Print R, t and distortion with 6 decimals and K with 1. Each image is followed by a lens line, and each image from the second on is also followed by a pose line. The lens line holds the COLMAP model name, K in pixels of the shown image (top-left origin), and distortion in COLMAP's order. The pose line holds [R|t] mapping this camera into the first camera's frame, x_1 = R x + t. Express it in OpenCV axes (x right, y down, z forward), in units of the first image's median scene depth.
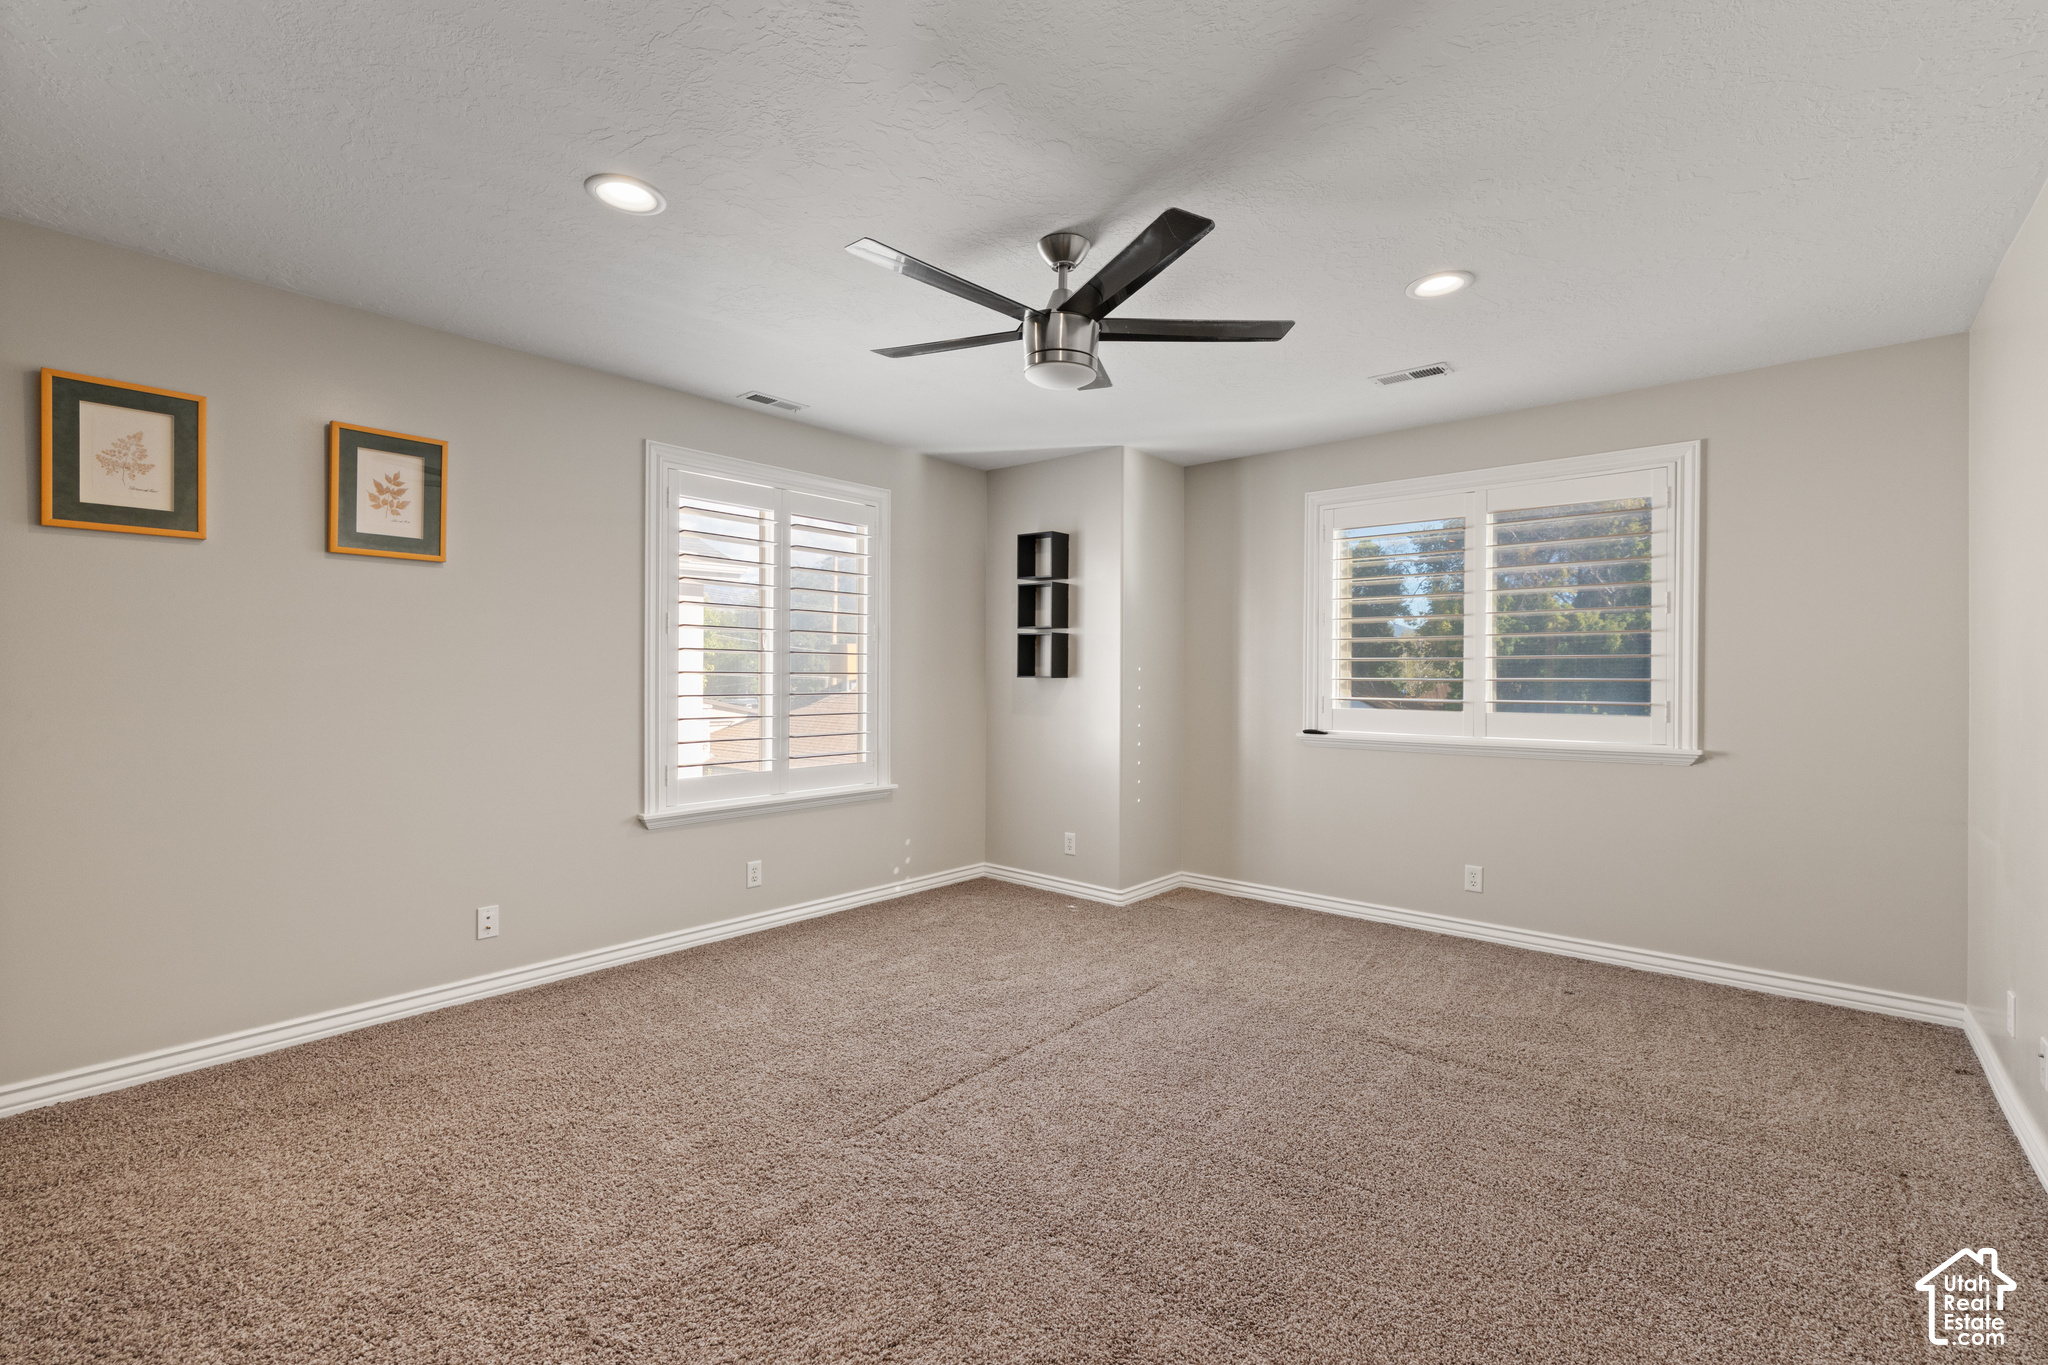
lens RADIAL K [[893.7, 0, 1015.0], [0, 893.7, 683.4], [0, 0, 1]] dist [0.004543, 0.001147]
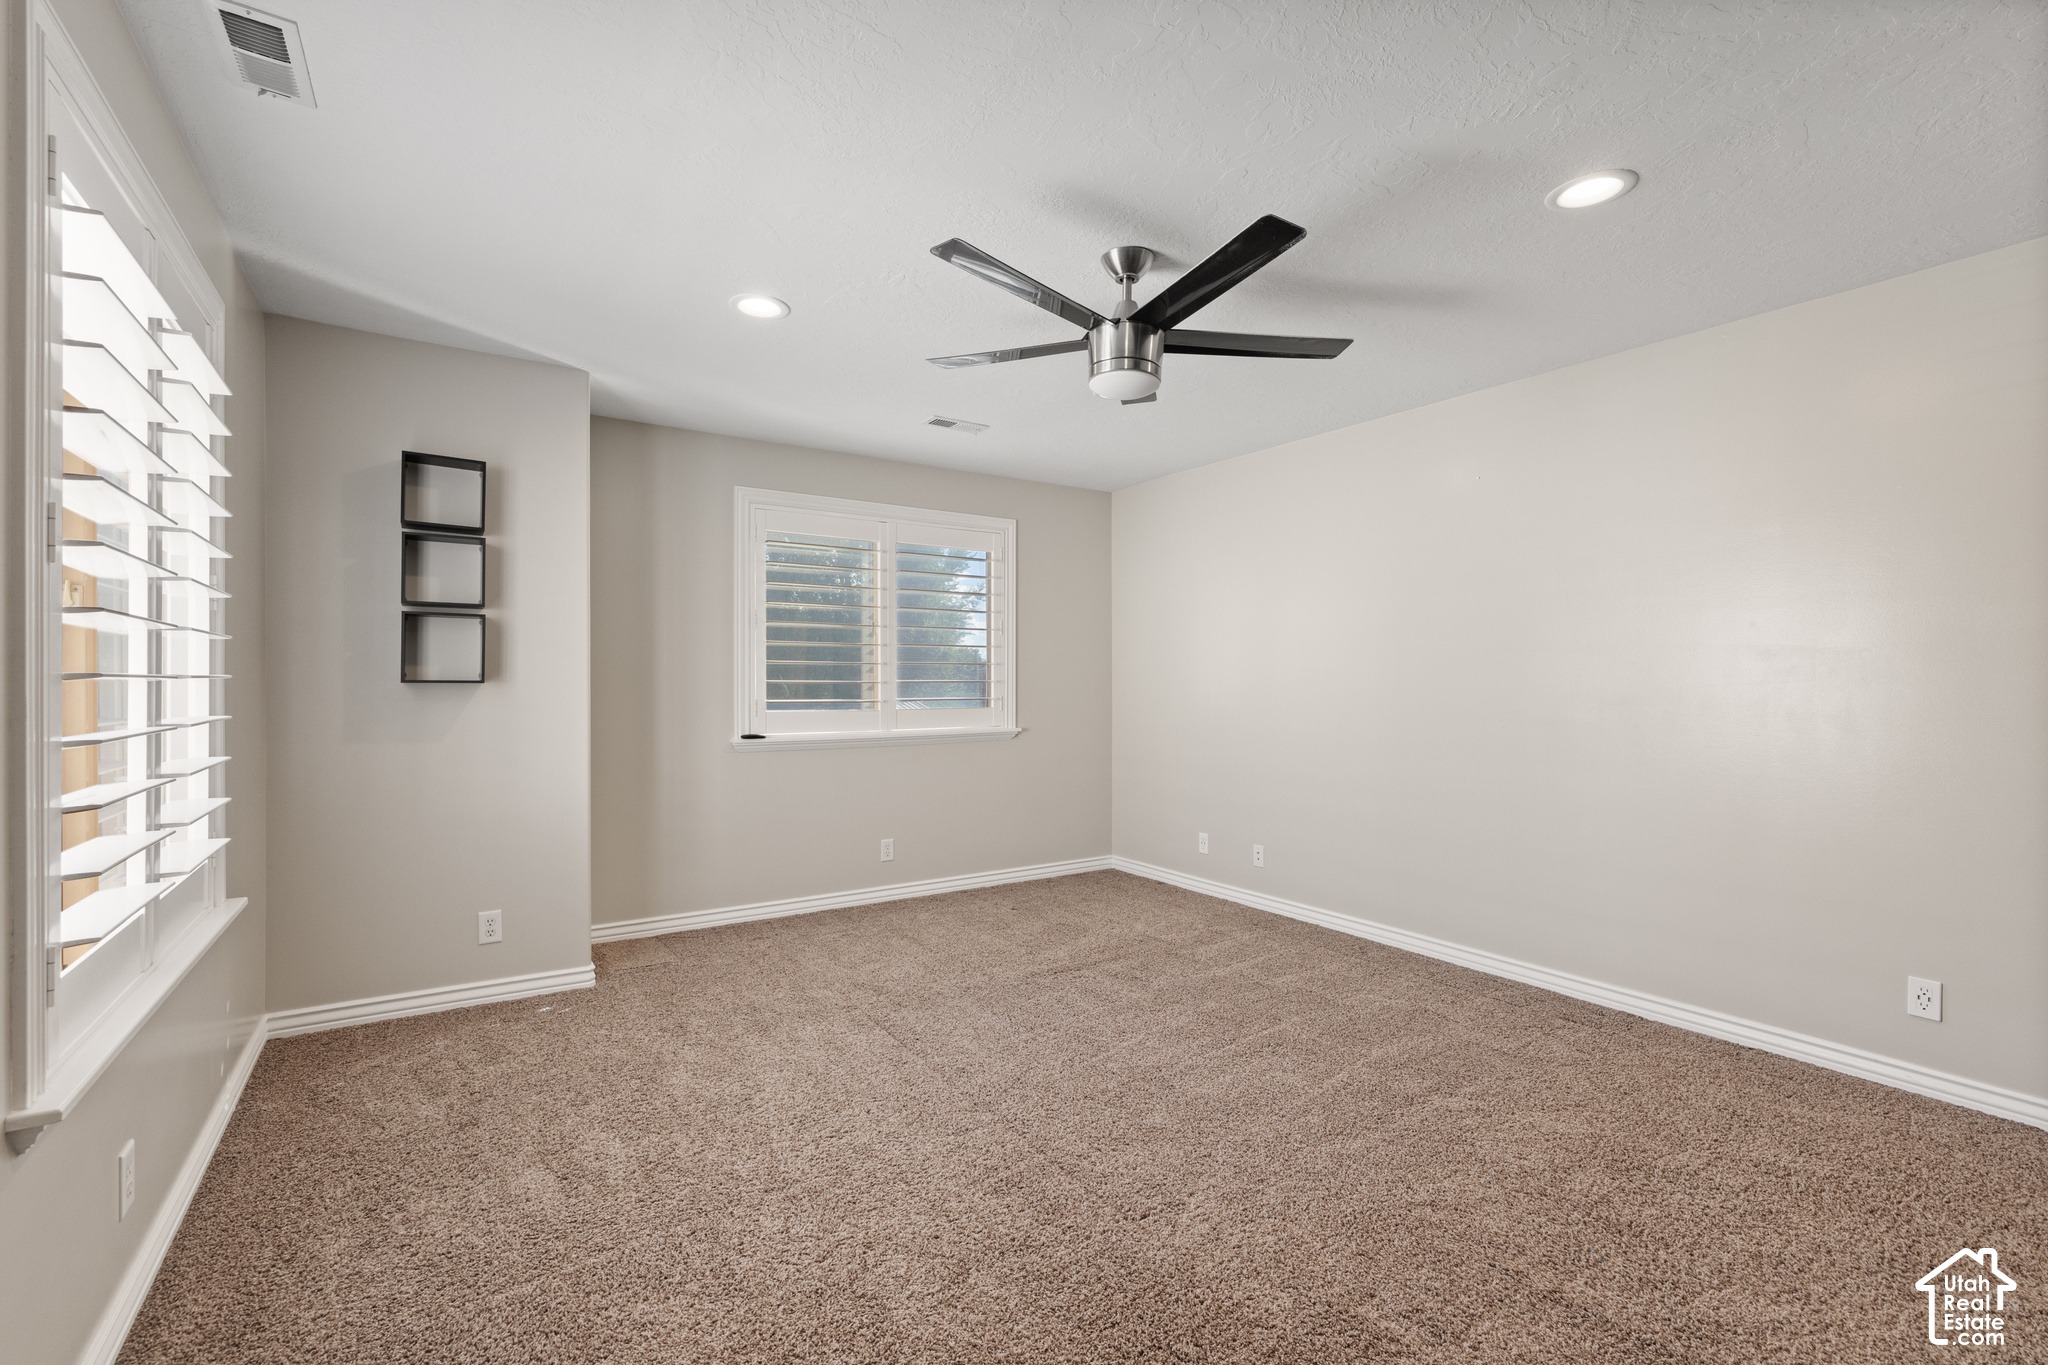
lens RADIAL K [[893.7, 0, 1017.5], [0, 893.7, 678.0], [0, 0, 1]] dist [0.004543, 0.001147]
pose [[0.270823, 0.000695, 0.962629, -0.633675], [0.009261, 0.999952, -0.003327, -0.004117], [-0.962585, 0.009816, 0.270803, 0.561612]]
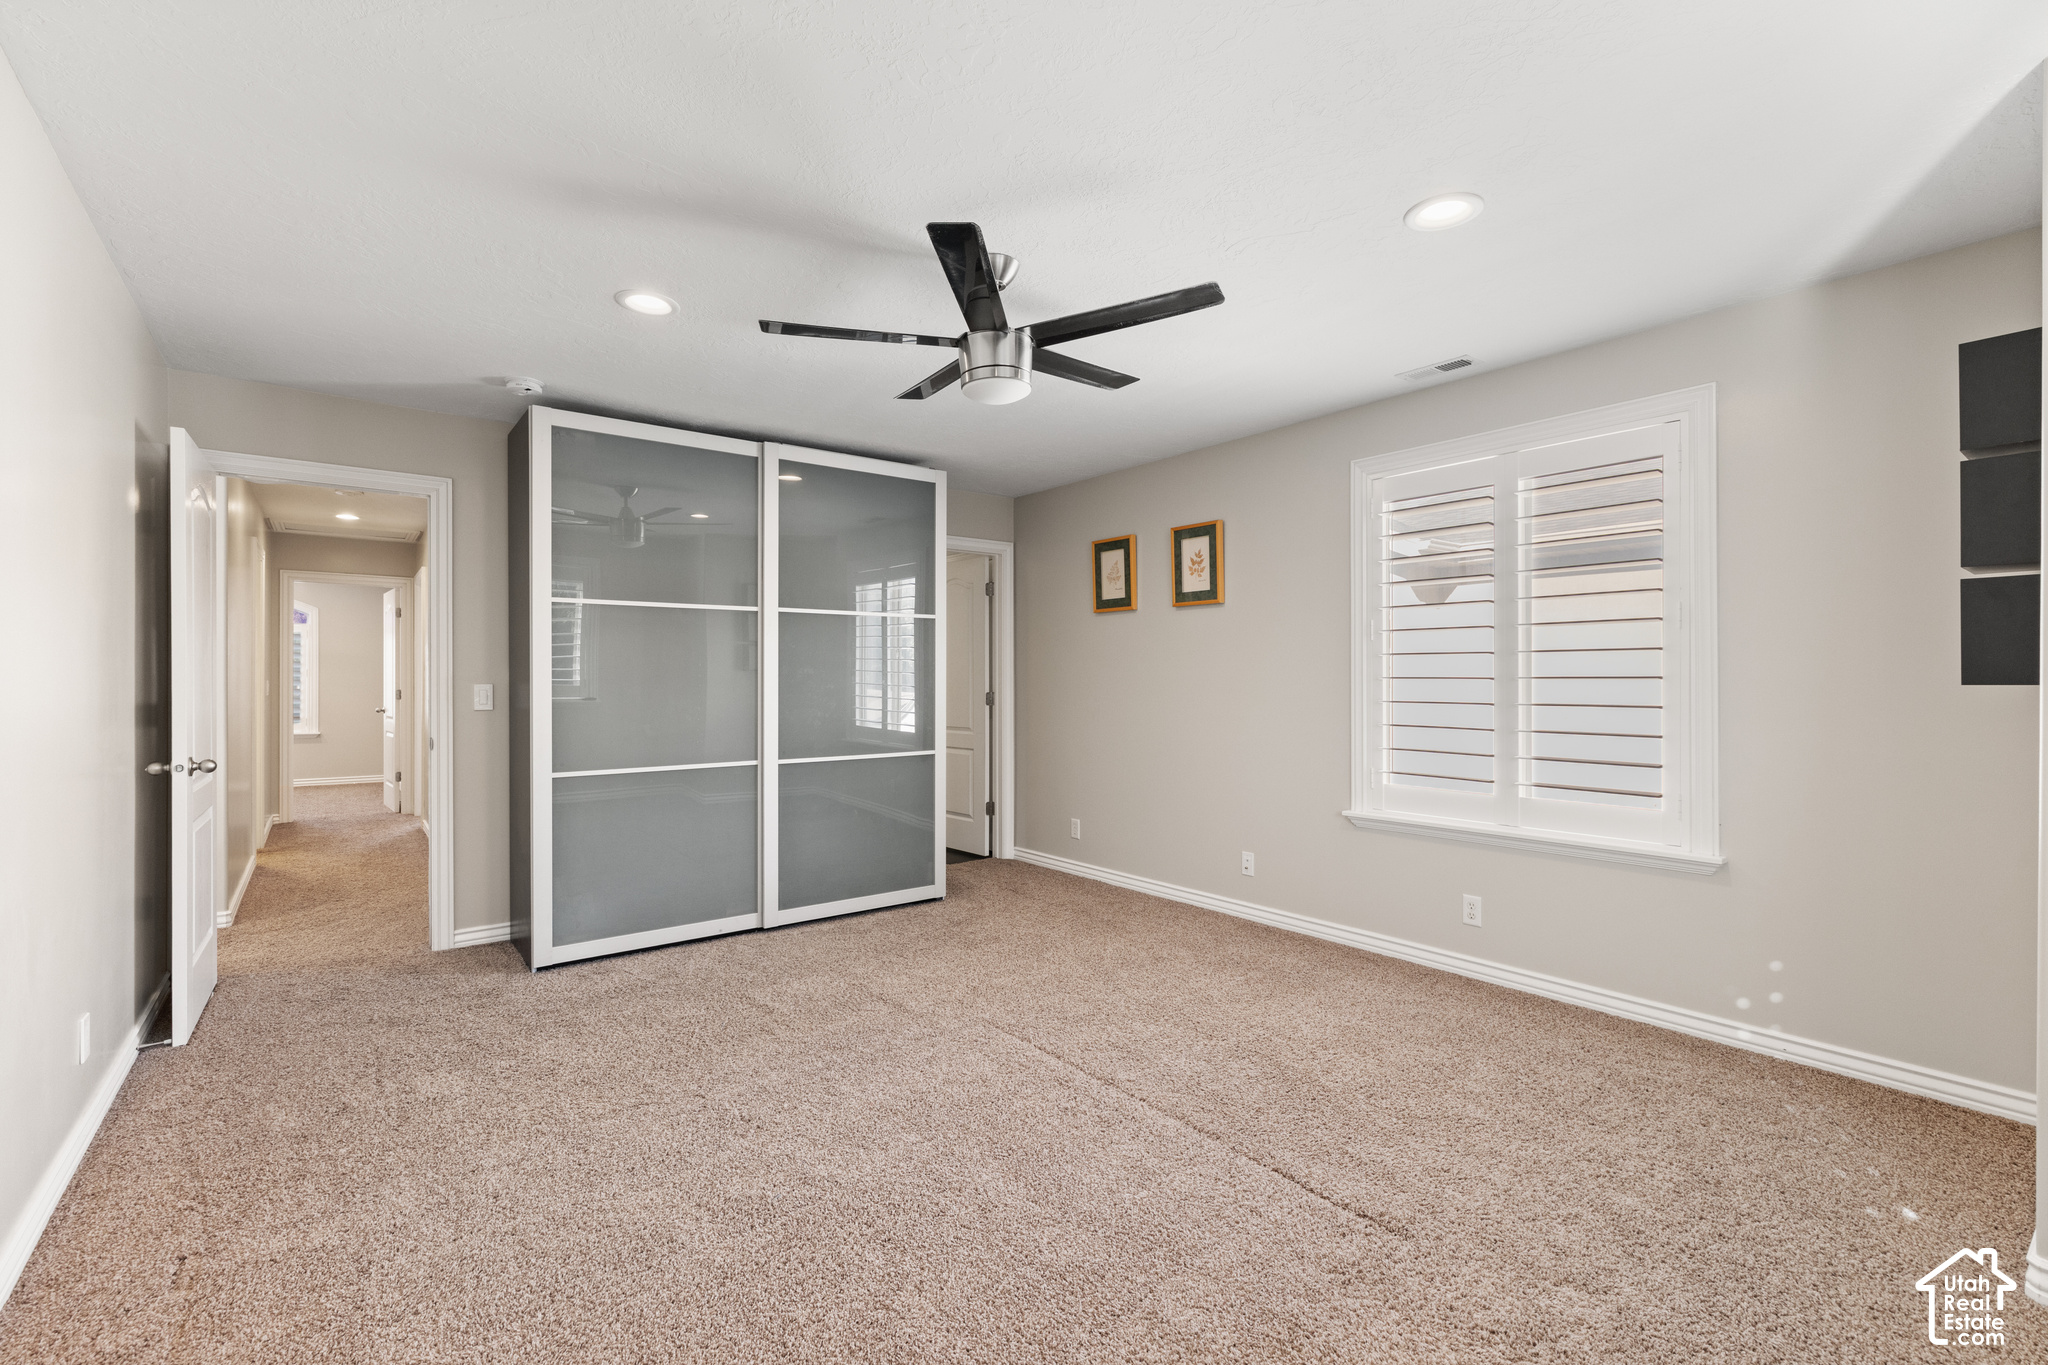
lens RADIAL K [[893.7, 0, 1023.6], [0, 893.7, 679.8], [0, 0, 1]] dist [0.004543, 0.001147]
pose [[-0.186705, -0.003826, -0.982409, 0.706255], [-0.007331, 0.999970, -0.002501, -0.004978], [0.982389, 0.006735, -0.186727, 0.809835]]
